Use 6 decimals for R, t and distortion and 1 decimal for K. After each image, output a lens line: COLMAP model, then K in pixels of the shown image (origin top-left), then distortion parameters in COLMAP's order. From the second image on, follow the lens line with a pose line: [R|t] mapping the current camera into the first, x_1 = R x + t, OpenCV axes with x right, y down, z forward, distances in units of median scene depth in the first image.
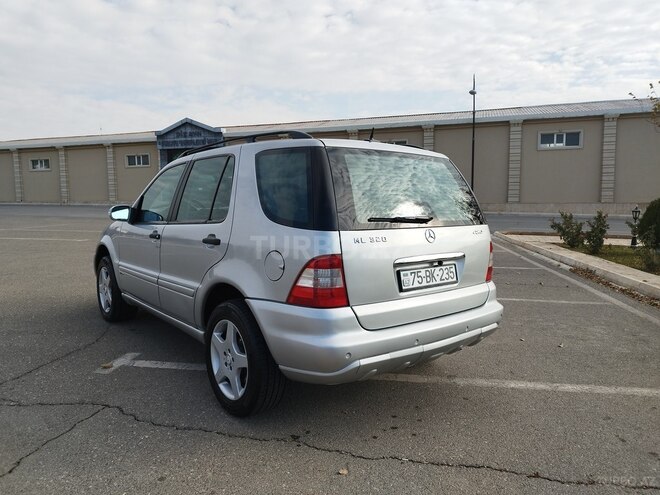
lens RADIAL K [[469.7, 0, 332.1], [0, 469.7, 242.9], [0, 0, 1]] dist [0.018994, -0.013905]
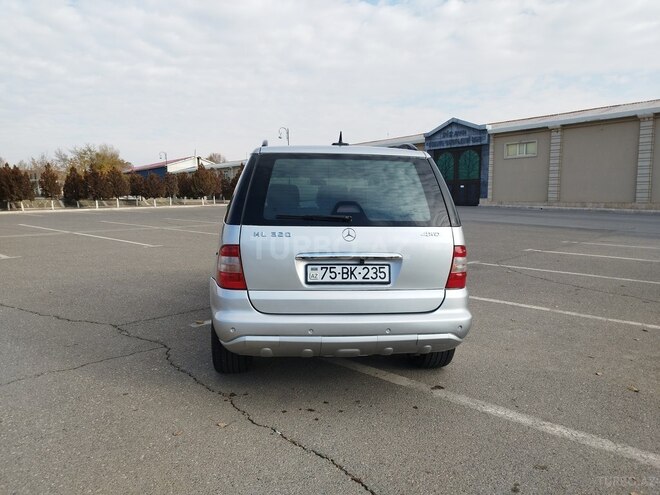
lens RADIAL K [[469.7, 0, 329.6], [0, 469.7, 231.2], [0, 0, 1]] dist [0.018994, -0.013905]
pose [[0.833437, 0.042367, -0.550988, 0.652415], [-0.053488, 0.998560, -0.004125, -0.013792], [0.550020, 0.032909, 0.834503, 0.093549]]
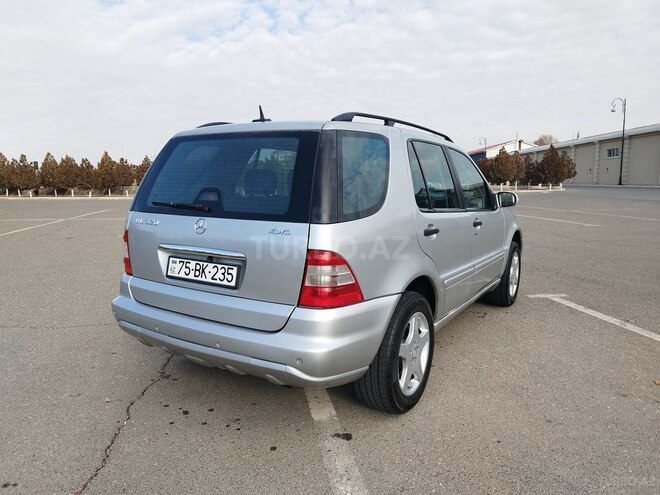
lens RADIAL K [[469.7, 0, 327.7], [0, 469.7, 236.7], [0, 0, 1]] dist [0.018994, -0.013905]
pose [[0.310907, 0.107127, -0.944384, 0.995802], [-0.084752, 0.992794, 0.084716, -0.080847], [0.946654, 0.053699, 0.317745, 0.826594]]
